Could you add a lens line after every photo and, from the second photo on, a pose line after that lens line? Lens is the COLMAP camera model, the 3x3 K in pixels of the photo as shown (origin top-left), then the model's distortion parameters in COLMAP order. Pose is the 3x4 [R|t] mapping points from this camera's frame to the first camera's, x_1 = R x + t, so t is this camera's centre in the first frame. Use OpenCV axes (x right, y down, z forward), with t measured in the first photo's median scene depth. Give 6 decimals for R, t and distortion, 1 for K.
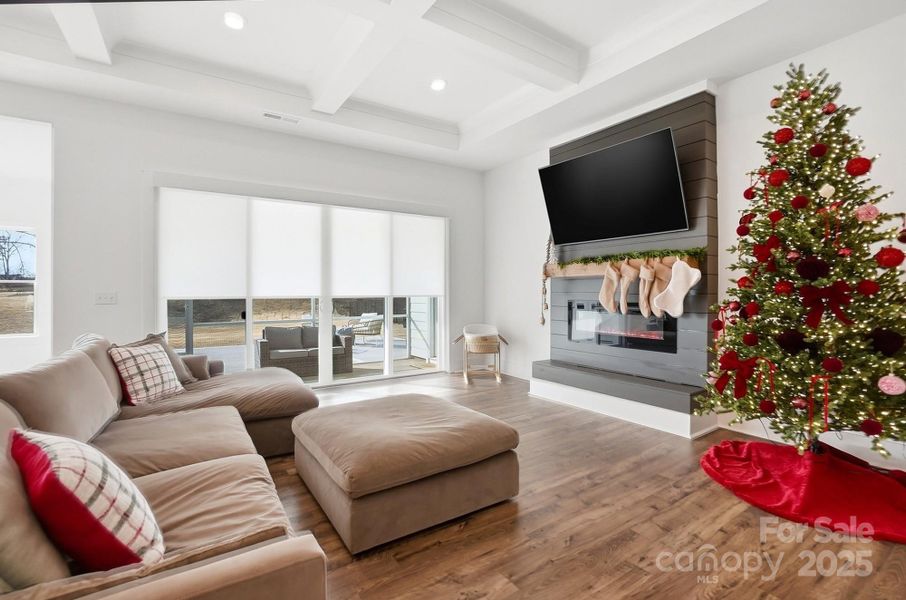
lens RADIAL K [[409.6, 0, 453.5], [0, 409.6, 297.0], [0, 0, 1]] dist [0.000277, 0.000006]
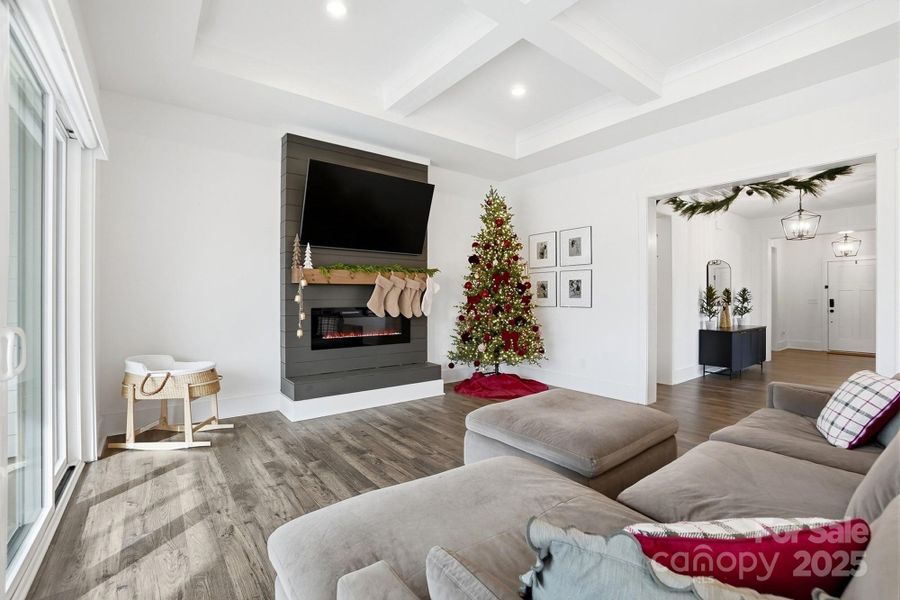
lens RADIAL K [[398.6, 0, 451.1], [0, 398.6, 300.8], [0, 0, 1]] dist [-0.000258, 0.000000]
pose [[-0.054579, -0.000734, 0.998509, -0.777820], [0.001796, 0.999998, 0.000833, -0.003634], [-0.998508, 0.001839, -0.054577, 0.906496]]
